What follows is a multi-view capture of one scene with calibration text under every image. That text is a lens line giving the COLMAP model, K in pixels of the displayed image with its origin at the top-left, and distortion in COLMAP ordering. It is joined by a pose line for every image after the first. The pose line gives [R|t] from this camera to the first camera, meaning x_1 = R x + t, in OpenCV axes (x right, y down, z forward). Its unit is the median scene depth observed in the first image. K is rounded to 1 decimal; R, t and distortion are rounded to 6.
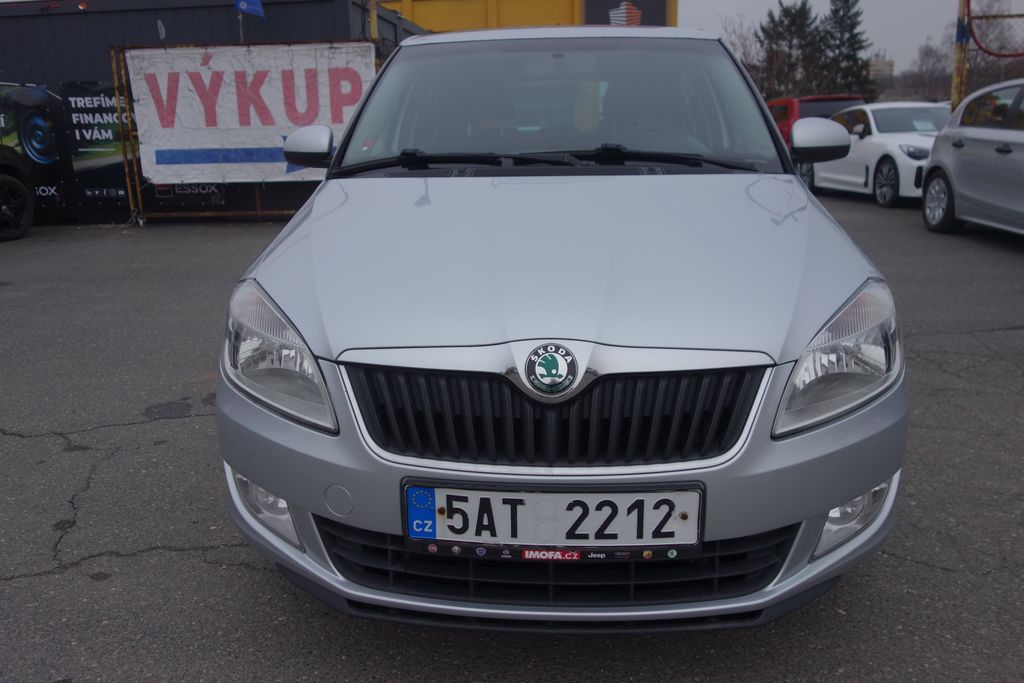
lens RADIAL K [[813.8, 0, 515.6], [0, 813.8, 334.8], [0, 0, 1]] dist [0.006960, -0.005402]
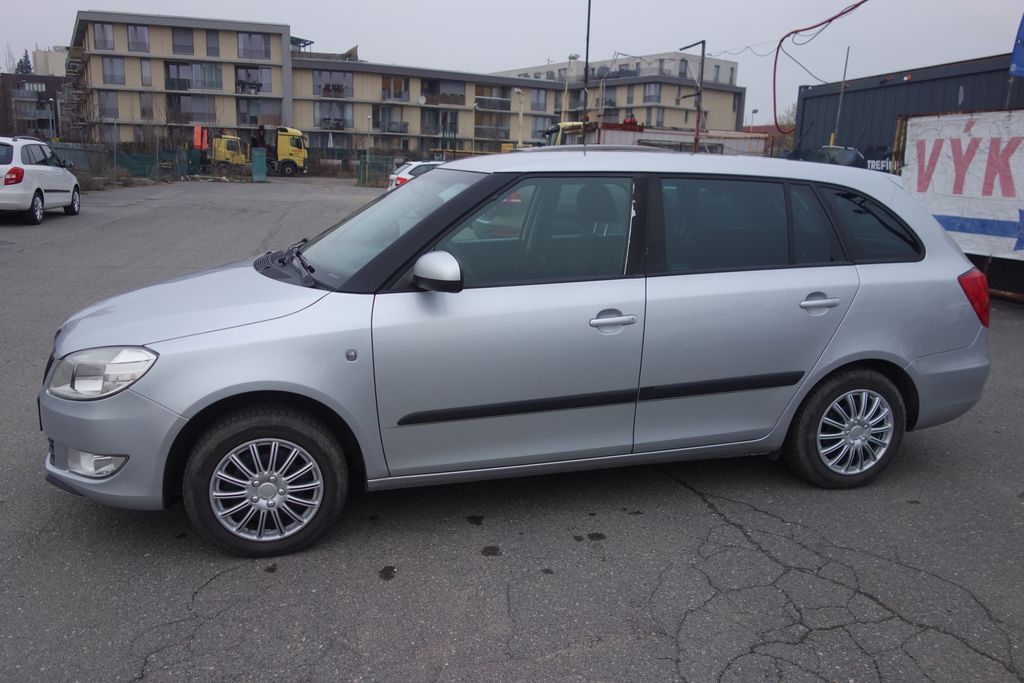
lens RADIAL K [[813.8, 0, 511.3], [0, 813.8, 342.8], [0, 0, 1]] dist [0.006960, -0.005402]
pose [[0.321124, 0.232363, -0.918089, 0.398239], [-0.262145, 0.953363, 0.149599, -0.094644], [0.910032, 0.192633, 0.367061, 0.198876]]
